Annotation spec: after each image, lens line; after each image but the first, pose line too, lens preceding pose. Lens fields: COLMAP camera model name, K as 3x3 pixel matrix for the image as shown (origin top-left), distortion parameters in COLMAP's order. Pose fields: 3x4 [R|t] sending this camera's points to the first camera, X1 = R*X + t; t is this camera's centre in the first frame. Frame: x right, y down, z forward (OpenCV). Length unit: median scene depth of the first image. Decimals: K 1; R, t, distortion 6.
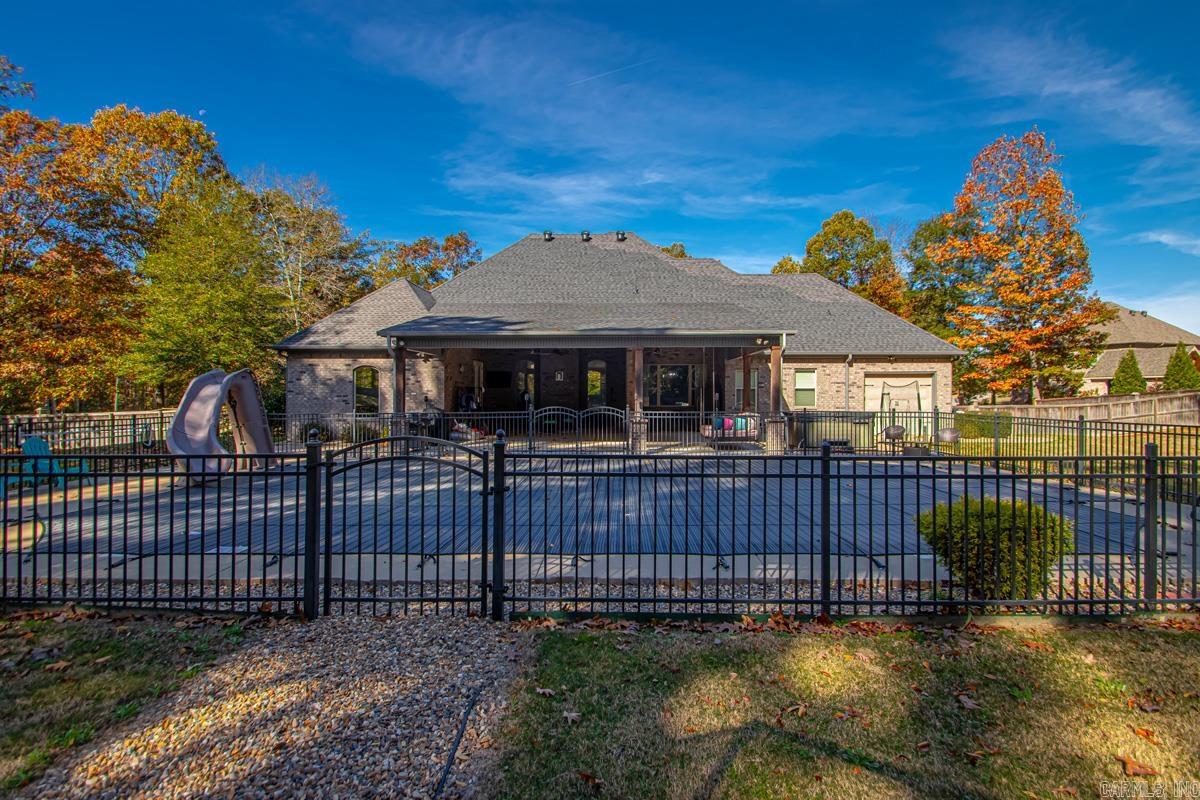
lens RADIAL K [[567.0, 0, 604.9], [0, 567.0, 408.2], [0, 0, 1]] dist [0.027377, -0.016768]
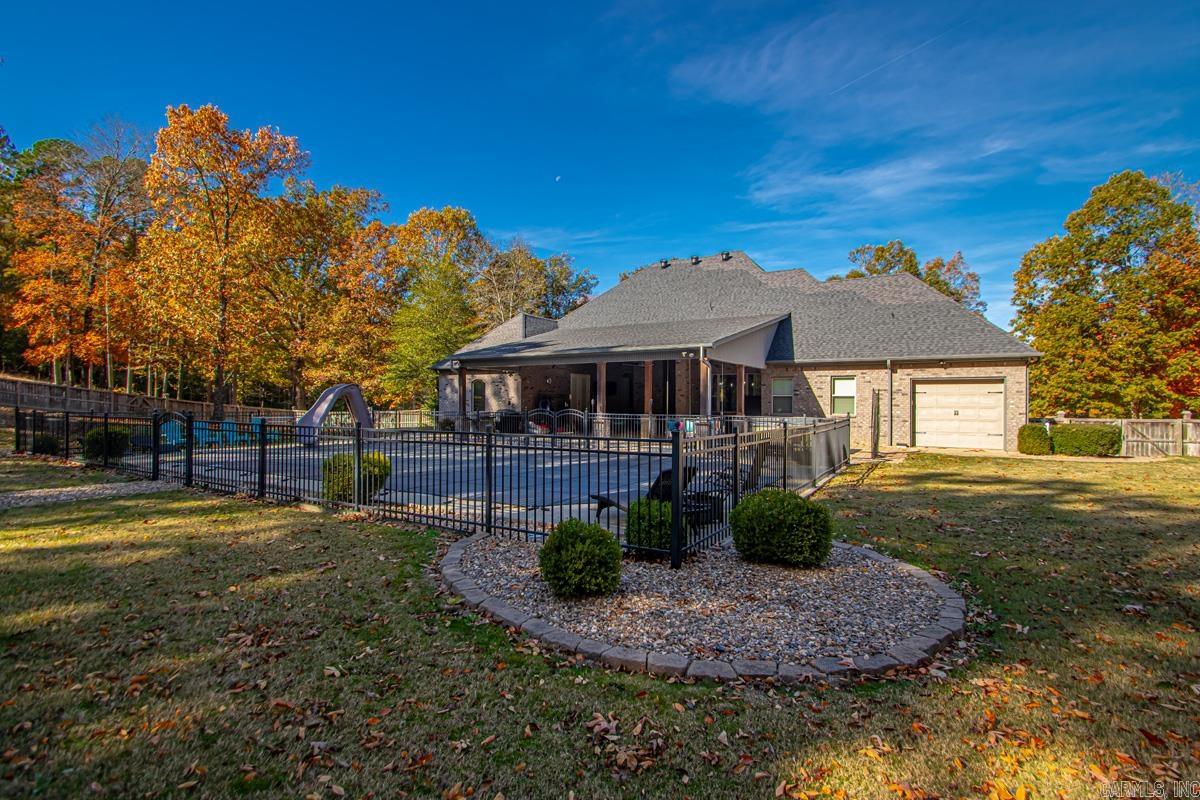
lens RADIAL K [[567.0, 0, 600.7], [0, 567.0, 412.8], [0, 0, 1]] dist [0.027377, -0.016768]
pose [[0.869471, 0.013534, -0.493799, 0.475626], [-0.020369, 0.999757, -0.008465, 0.011902], [0.493565, 0.017418, 0.869535, -0.074151]]
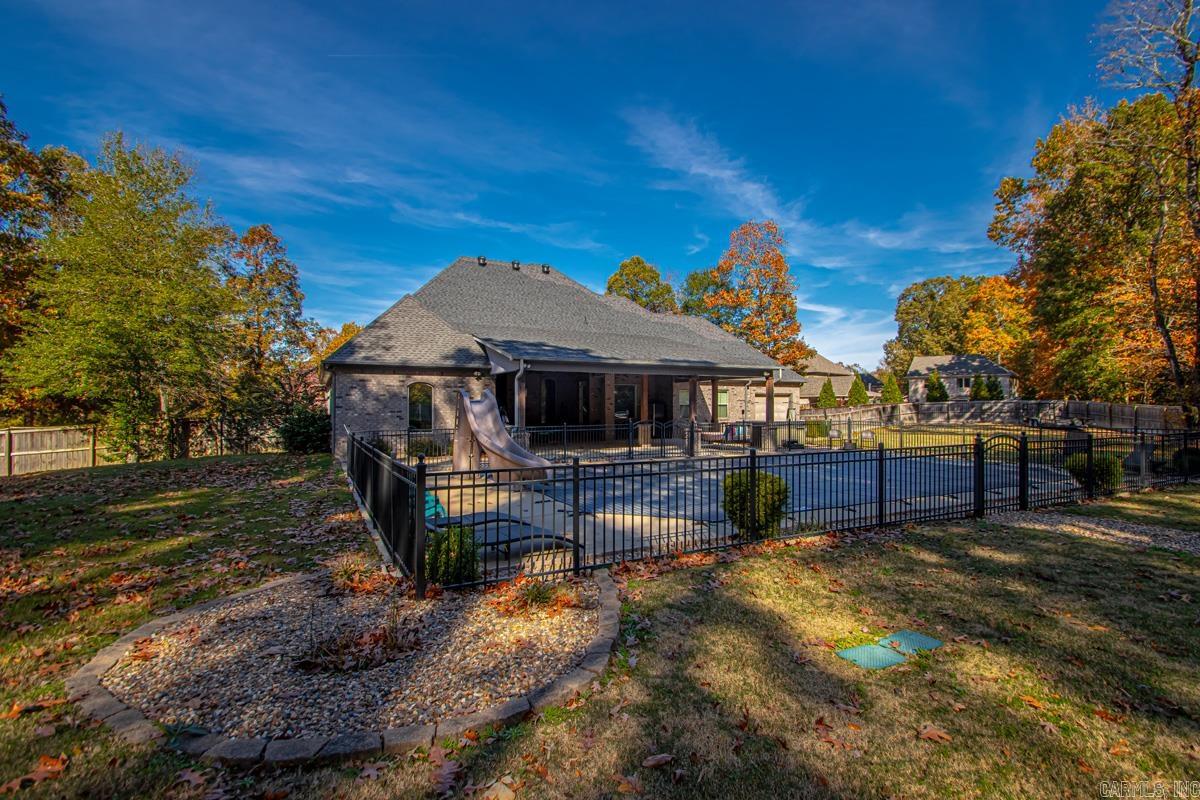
lens RADIAL K [[567.0, 0, 598.6], [0, 567.0, 393.4], [0, 0, 1]] dist [0.027377, -0.016768]
pose [[0.884279, 0.009921, 0.466854, -0.530779], [0.013436, 0.998820, -0.046675, -0.001940], [-0.466766, 0.047547, 0.883102, -0.046762]]
